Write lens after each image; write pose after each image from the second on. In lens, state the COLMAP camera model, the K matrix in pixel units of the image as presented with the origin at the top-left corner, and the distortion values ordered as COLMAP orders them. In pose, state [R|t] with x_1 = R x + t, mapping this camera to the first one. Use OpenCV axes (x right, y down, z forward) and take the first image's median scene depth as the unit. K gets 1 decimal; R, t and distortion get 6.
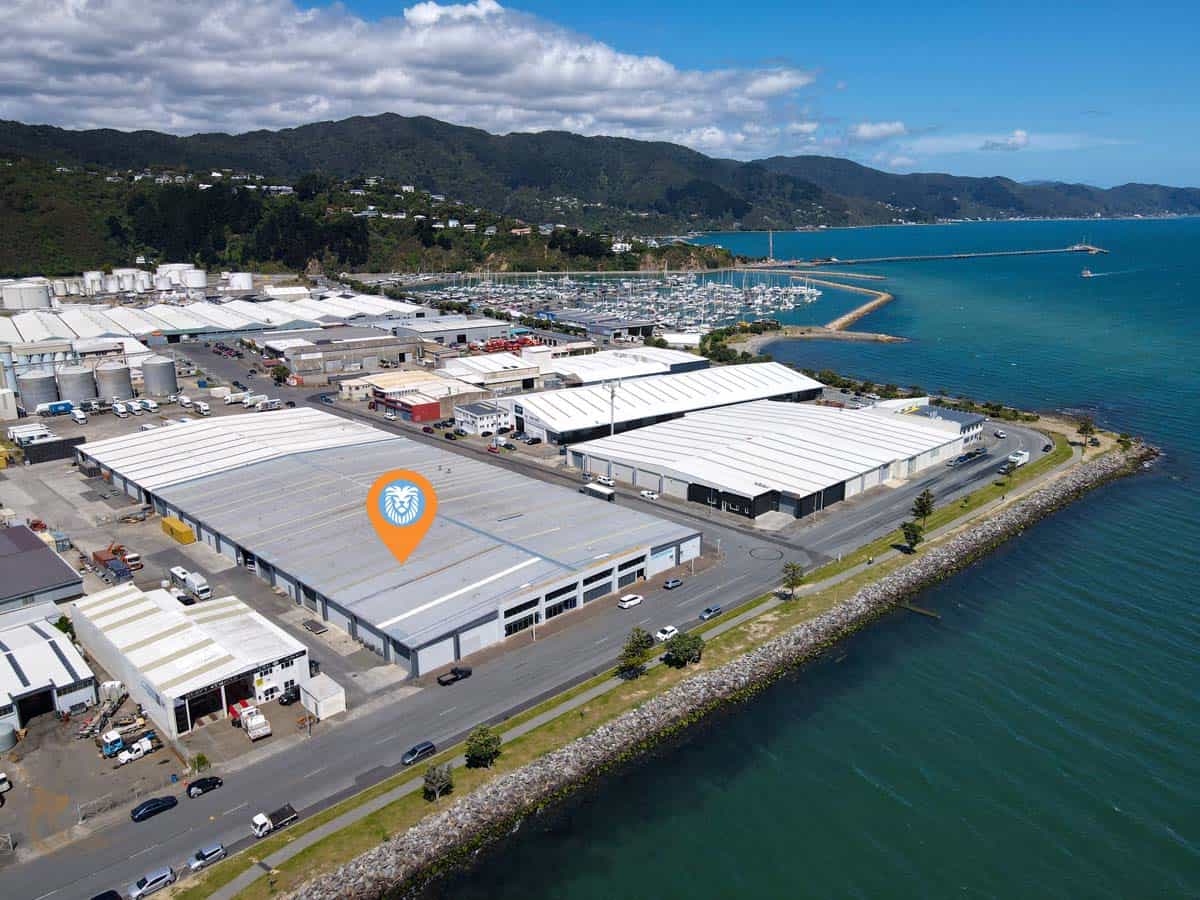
lens RADIAL K [[881.2, 0, 603.1], [0, 881.2, 454.0], [0, 0, 1]] dist [-0.005008, 0.031094]
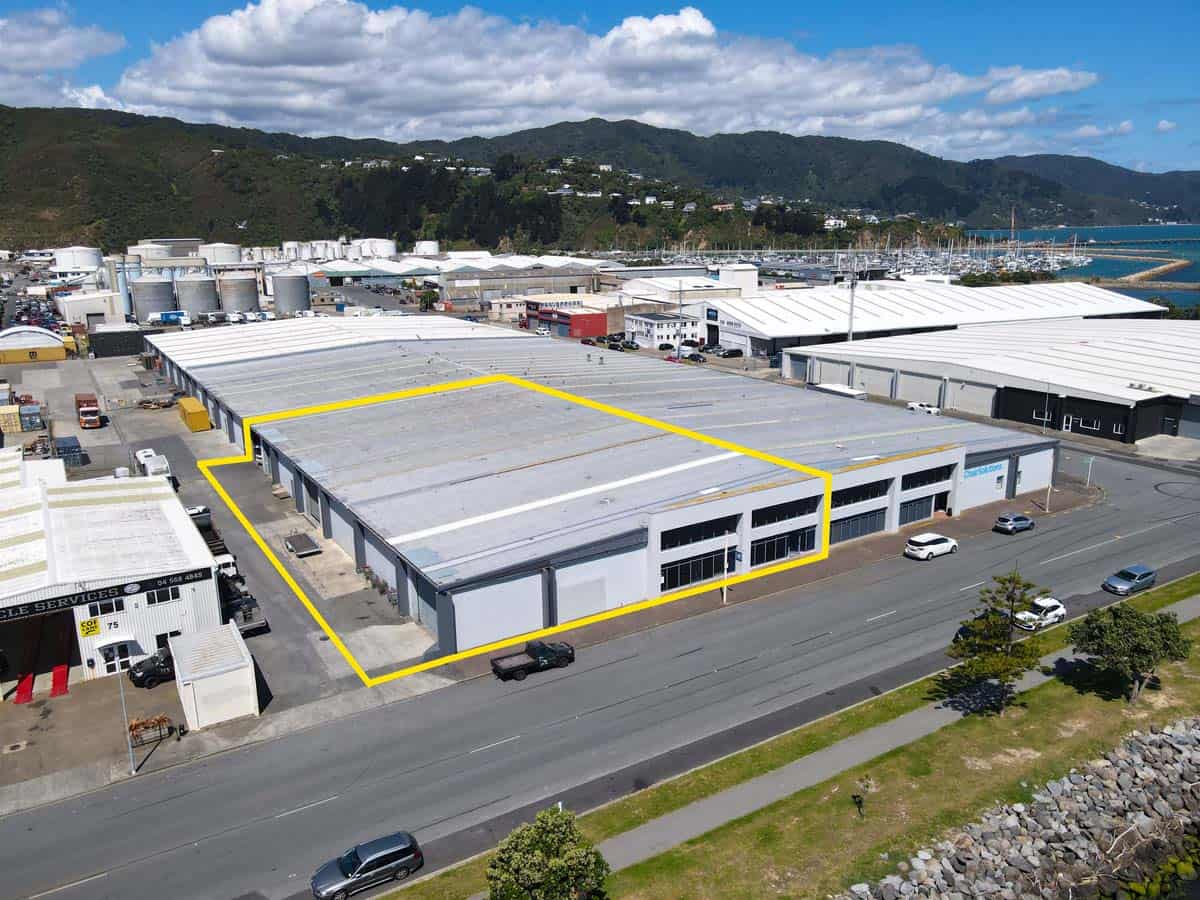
lens RADIAL K [[881.2, 0, 598.1], [0, 881.2, 446.3], [0, 0, 1]] dist [-0.005008, 0.031094]
pose [[0.974499, 0.043047, -0.220222, -0.023878], [-0.049042, 0.998558, -0.021826, 0.076422], [0.218965, 0.032070, 0.975205, 0.287051]]
